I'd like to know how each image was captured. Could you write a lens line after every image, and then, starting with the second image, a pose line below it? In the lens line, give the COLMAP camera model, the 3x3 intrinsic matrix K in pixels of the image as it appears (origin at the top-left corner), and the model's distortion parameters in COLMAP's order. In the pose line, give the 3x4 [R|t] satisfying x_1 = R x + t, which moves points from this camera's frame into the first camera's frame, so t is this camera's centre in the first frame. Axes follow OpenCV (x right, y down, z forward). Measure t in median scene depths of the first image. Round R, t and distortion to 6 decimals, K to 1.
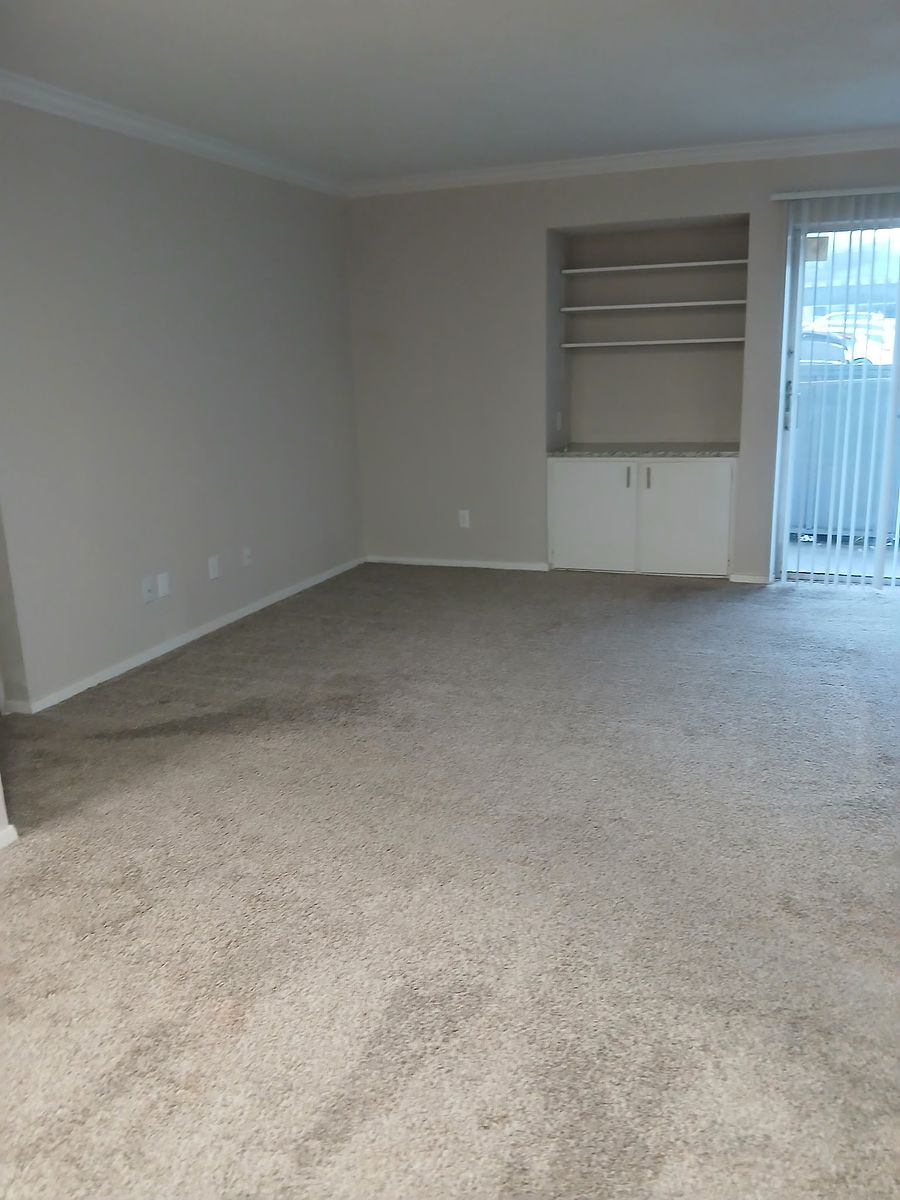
lens RADIAL K [[907.9, 0, 450.0], [0, 907.9, 600.0], [0, 0, 1]] dist [0.129089, -0.257485]
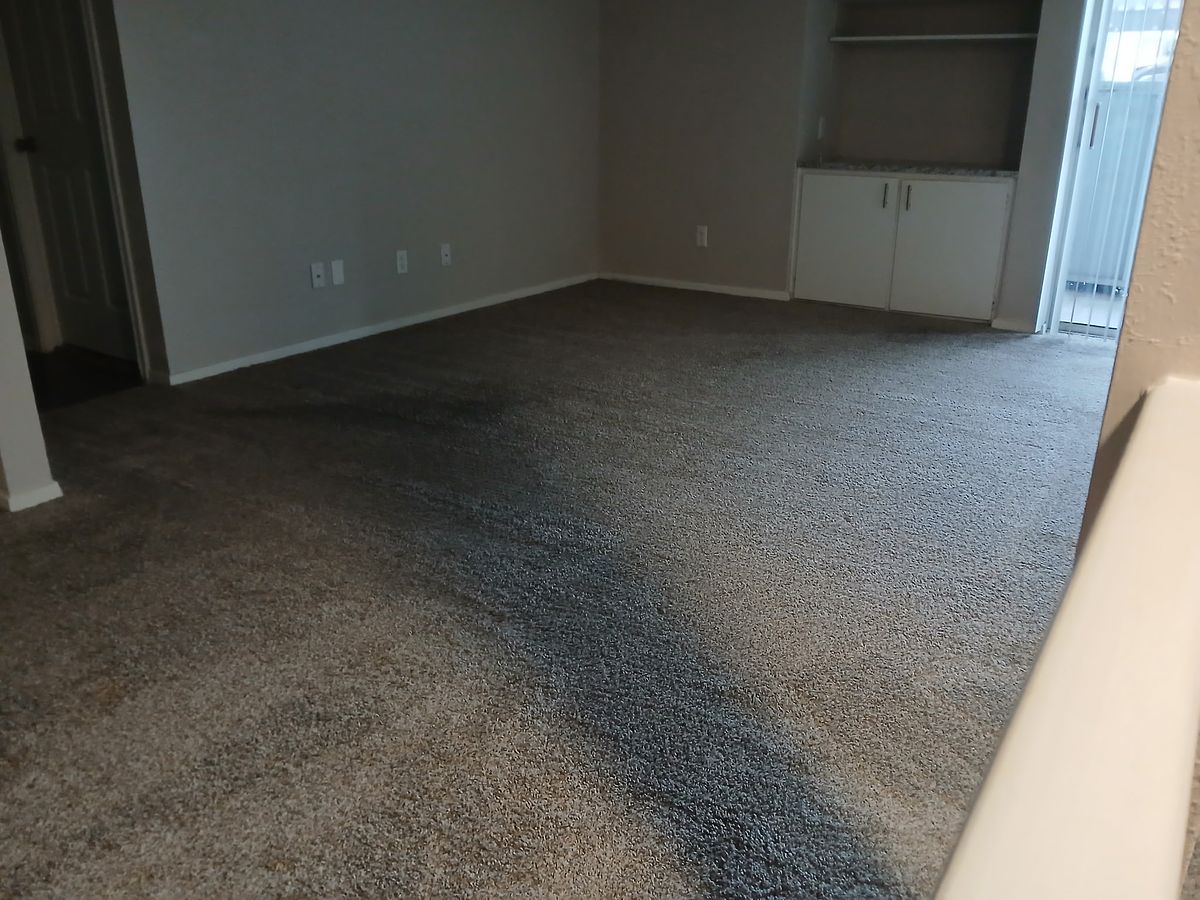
lens RADIAL K [[907.9, 0, 600.0], [0, 907.9, 450.0], [0, 0, 1]] dist [0.129089, -0.257485]
pose [[0.976832, 0.111741, -0.182521, 0.122061], [-0.088997, 0.987723, 0.128388, 0.015611], [0.194626, -0.109170, 0.974783, 0.075298]]
